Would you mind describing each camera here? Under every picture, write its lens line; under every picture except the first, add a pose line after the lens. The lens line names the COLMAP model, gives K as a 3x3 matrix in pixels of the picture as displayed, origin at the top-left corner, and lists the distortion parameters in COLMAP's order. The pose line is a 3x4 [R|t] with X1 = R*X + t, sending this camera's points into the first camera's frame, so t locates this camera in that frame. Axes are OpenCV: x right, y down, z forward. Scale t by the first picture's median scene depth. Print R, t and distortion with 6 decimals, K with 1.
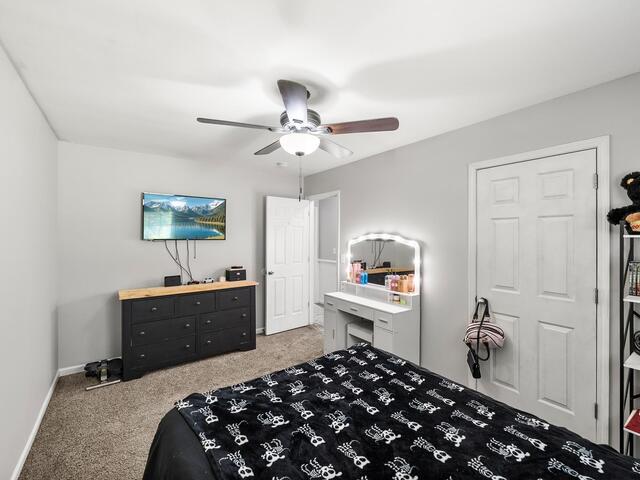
lens RADIAL K [[284.5, 0, 320.0], [0, 284.5, 240.0], [0, 0, 1]] dist [0.000020, -0.000016]
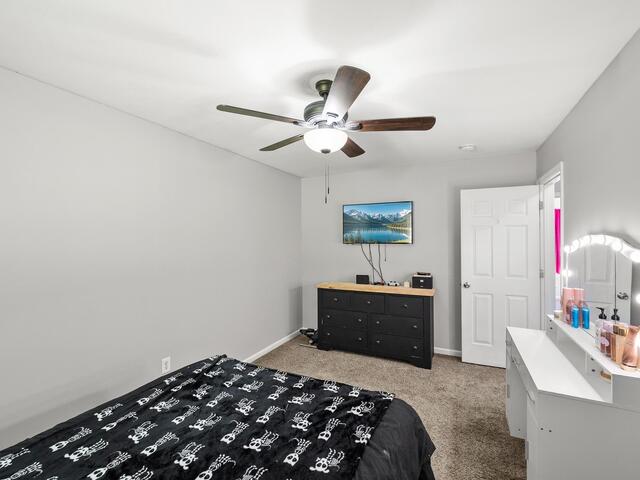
lens RADIAL K [[284.5, 0, 320.0], [0, 284.5, 240.0], [0, 0, 1]] dist [0.000020, -0.000016]
pose [[0.458570, -0.004298, -0.888648, 0.478499], [-0.003456, 0.999972, -0.006620, -0.008309], [0.888652, 0.006107, 0.458542, 0.362209]]
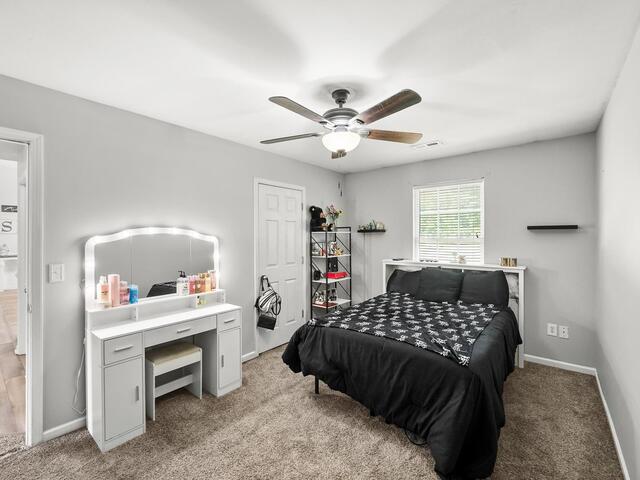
lens RADIAL K [[291.3, 0, 320.9], [0, 291.3, 235.2], [0, 0, 1]] dist [0.001305, 0.000332]
pose [[-0.265934, 0.000847, 0.963991, -0.716240], [0.012170, 0.999923, 0.002479, 0.002810], [-0.963914, 0.012391, -0.265924, 0.884489]]
